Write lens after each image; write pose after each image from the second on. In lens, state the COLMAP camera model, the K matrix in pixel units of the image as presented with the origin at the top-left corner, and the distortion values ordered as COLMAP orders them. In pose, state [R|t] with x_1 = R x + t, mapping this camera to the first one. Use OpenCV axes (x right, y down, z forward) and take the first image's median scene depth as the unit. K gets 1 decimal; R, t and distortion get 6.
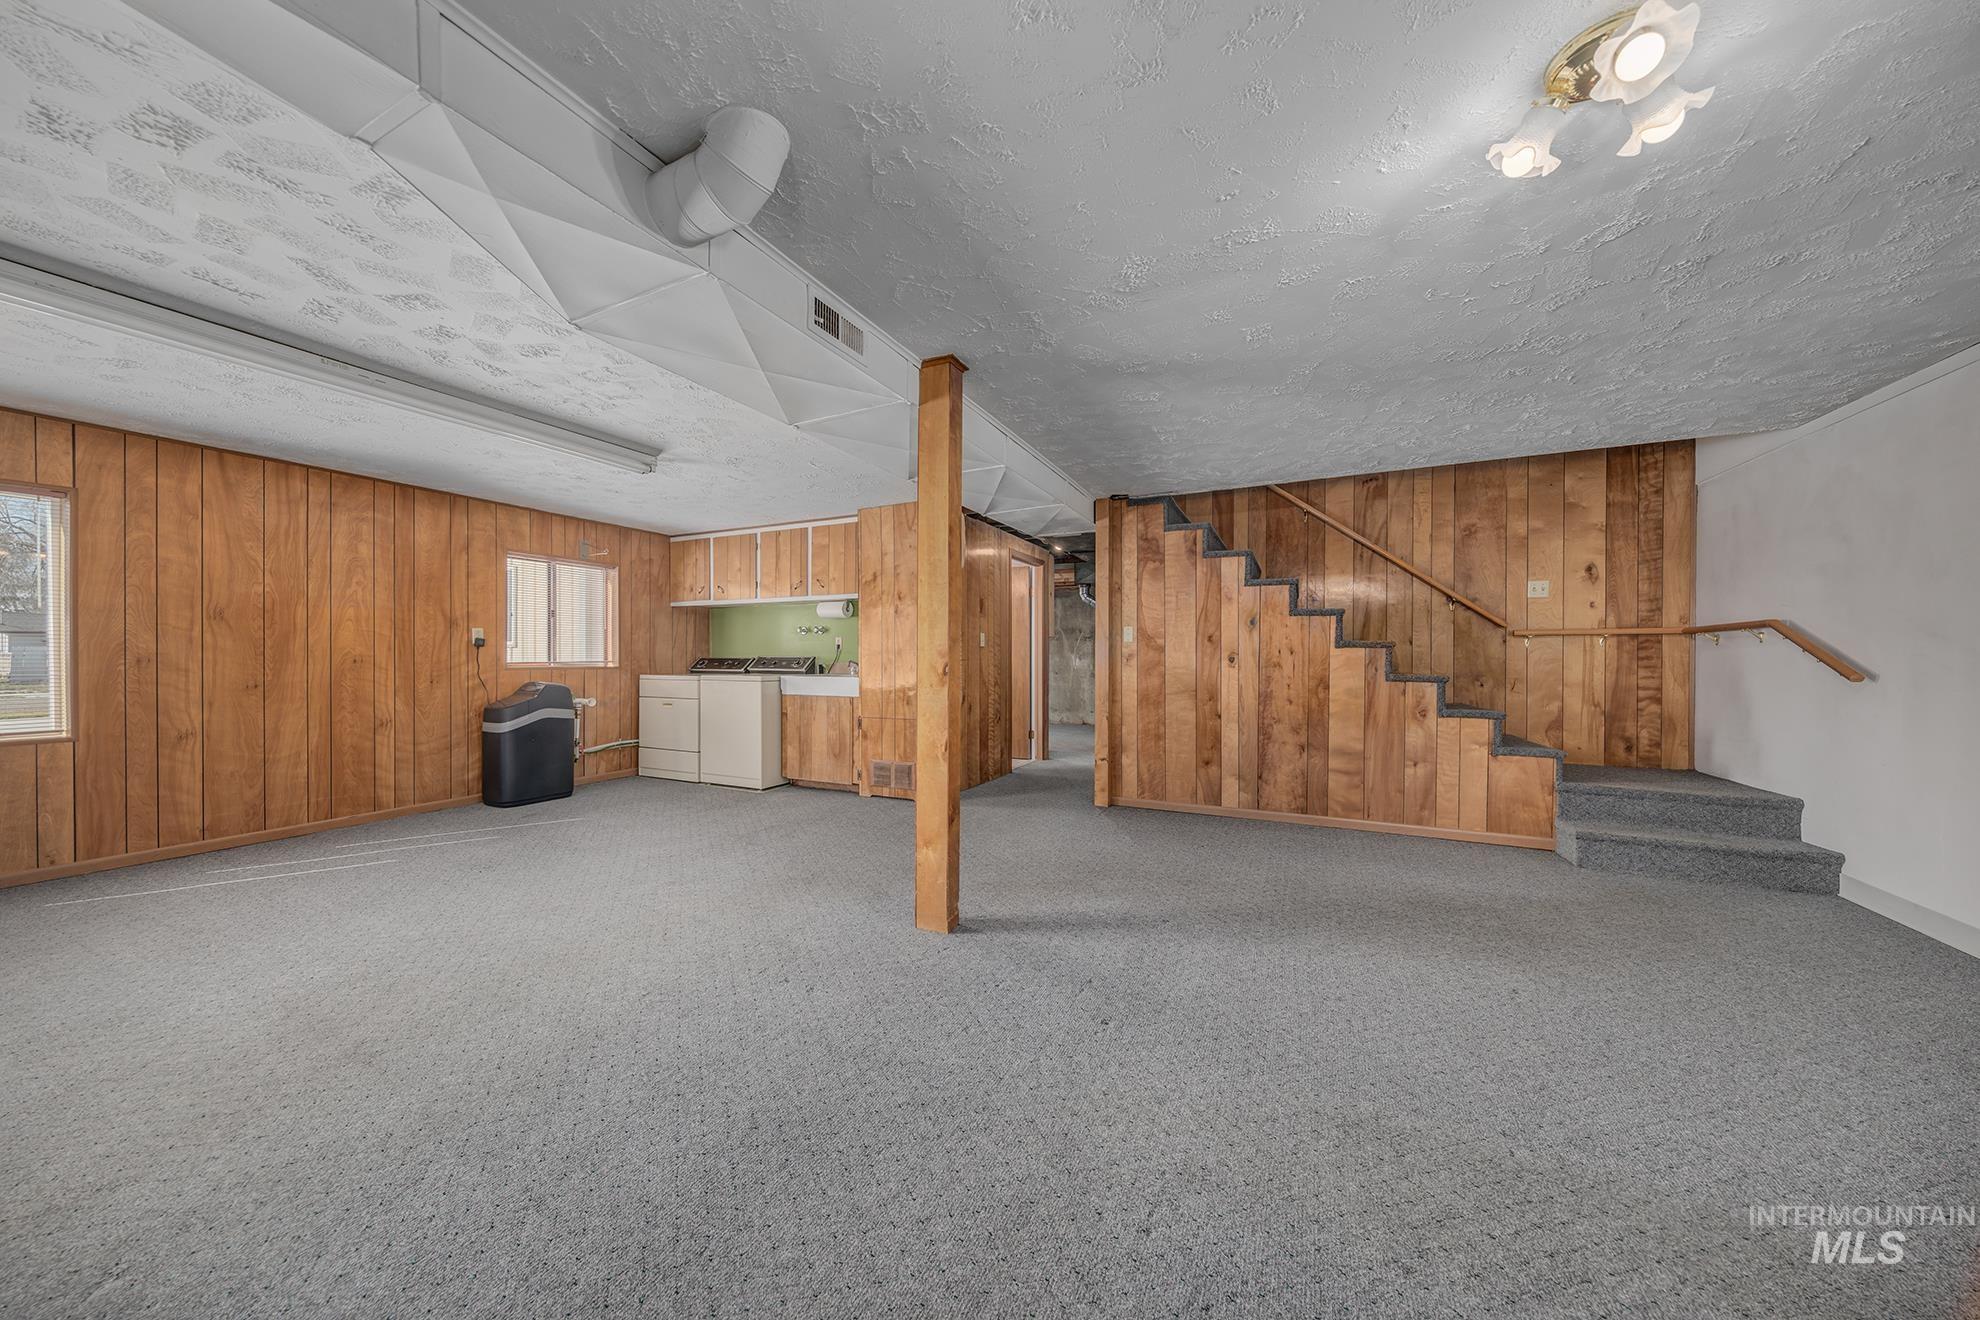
lens RADIAL K [[638.6, 0, 1001.3], [0, 638.6, 666.5], [0, 0, 1]] dist [-0.000411, 0.000009]
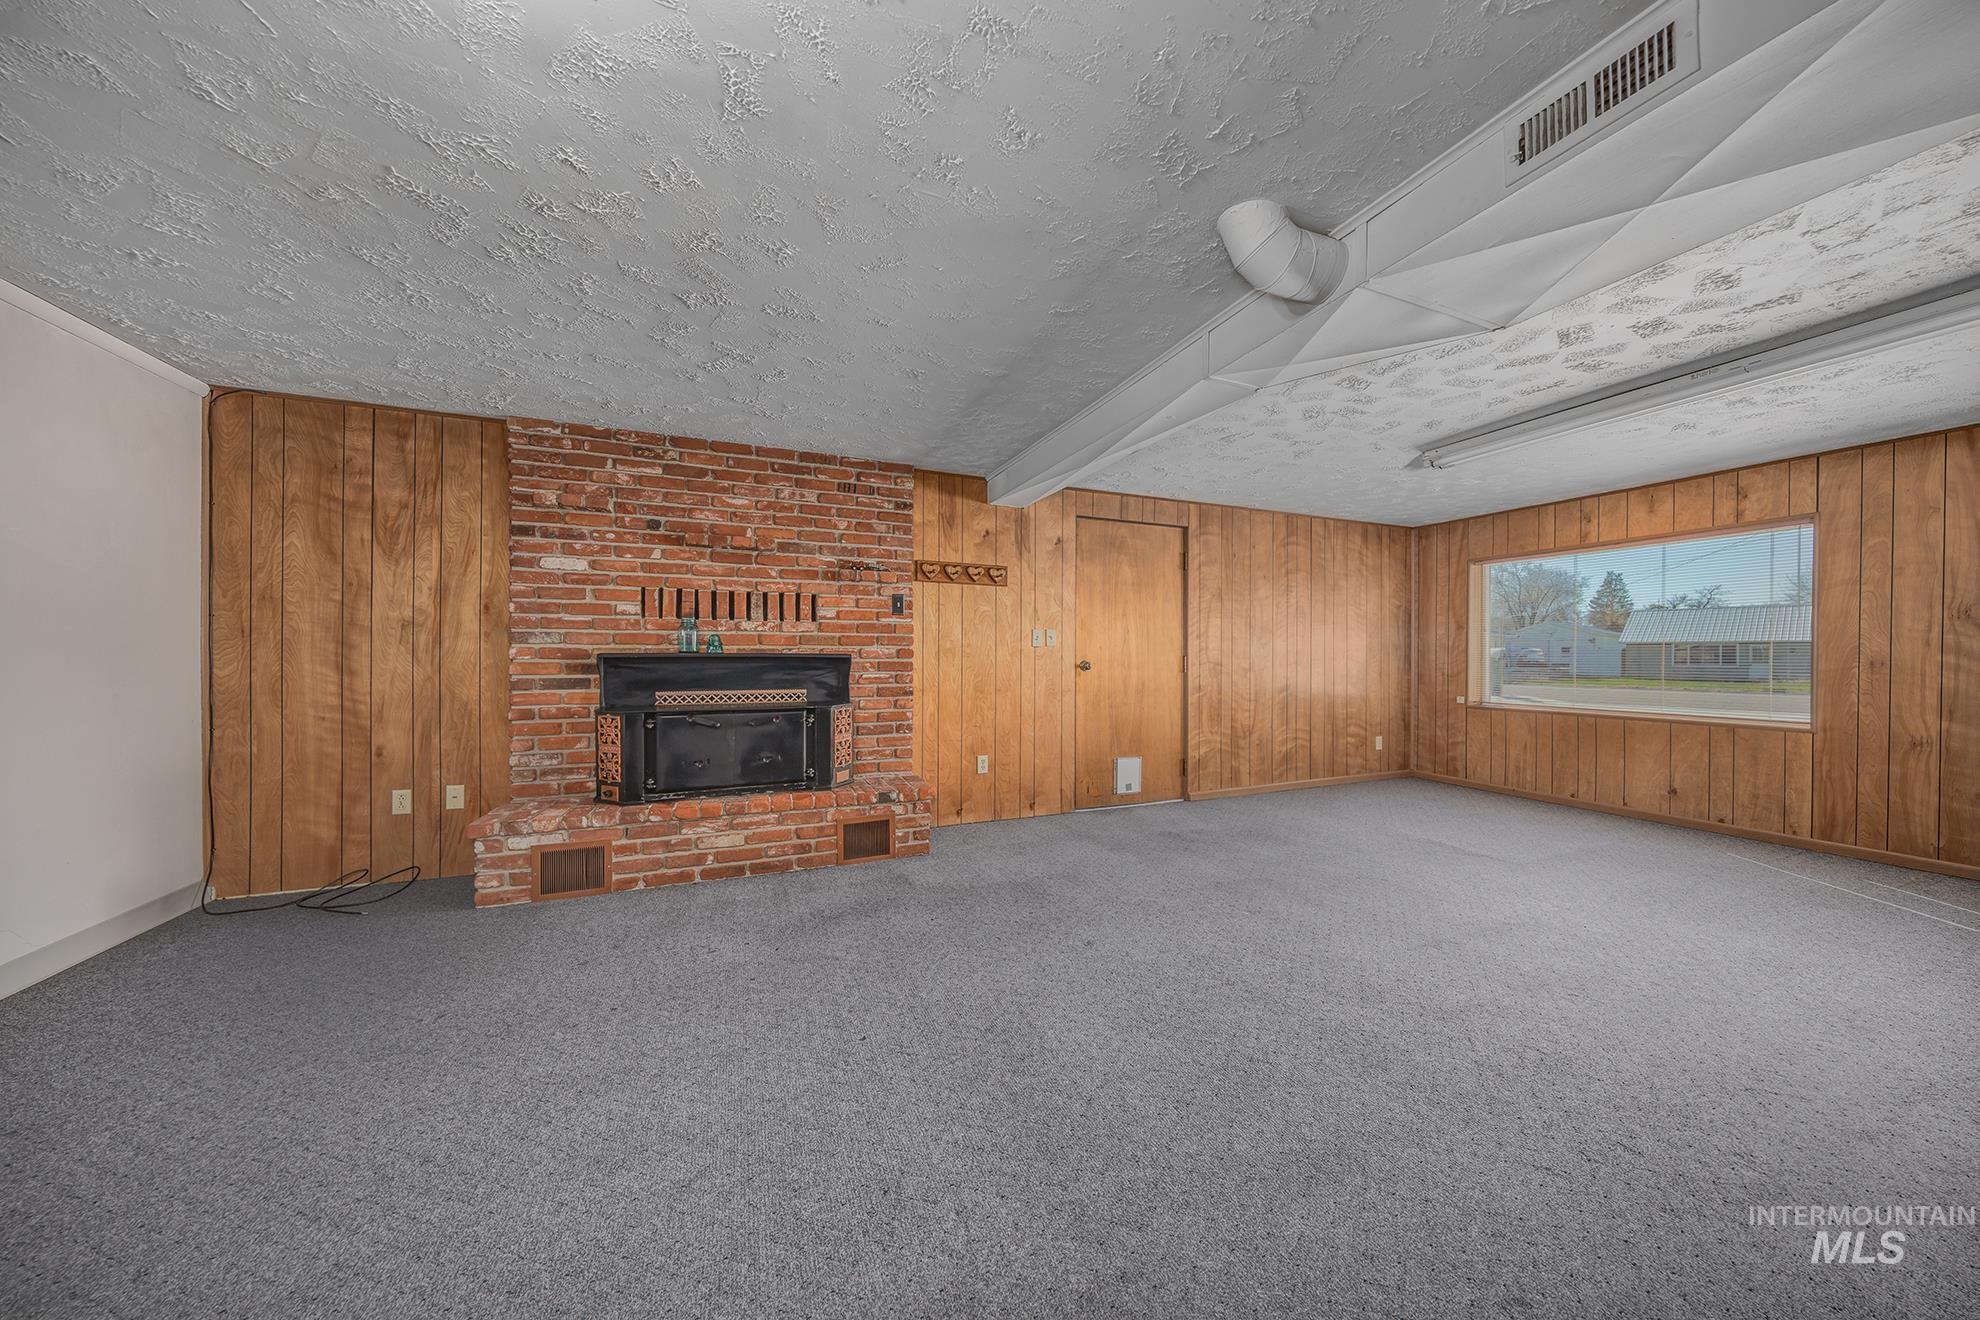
lens RADIAL K [[638.6, 0, 999.6], [0, 638.6, 652.4], [0, 0, 1]] dist [-0.000411, 0.000009]
pose [[-0.673727, -0.007530, -0.738942, 0.371427], [-0.016590, 0.999850, 0.004936, -0.009038], [0.738794, 0.015585, -0.673751, 0.674979]]
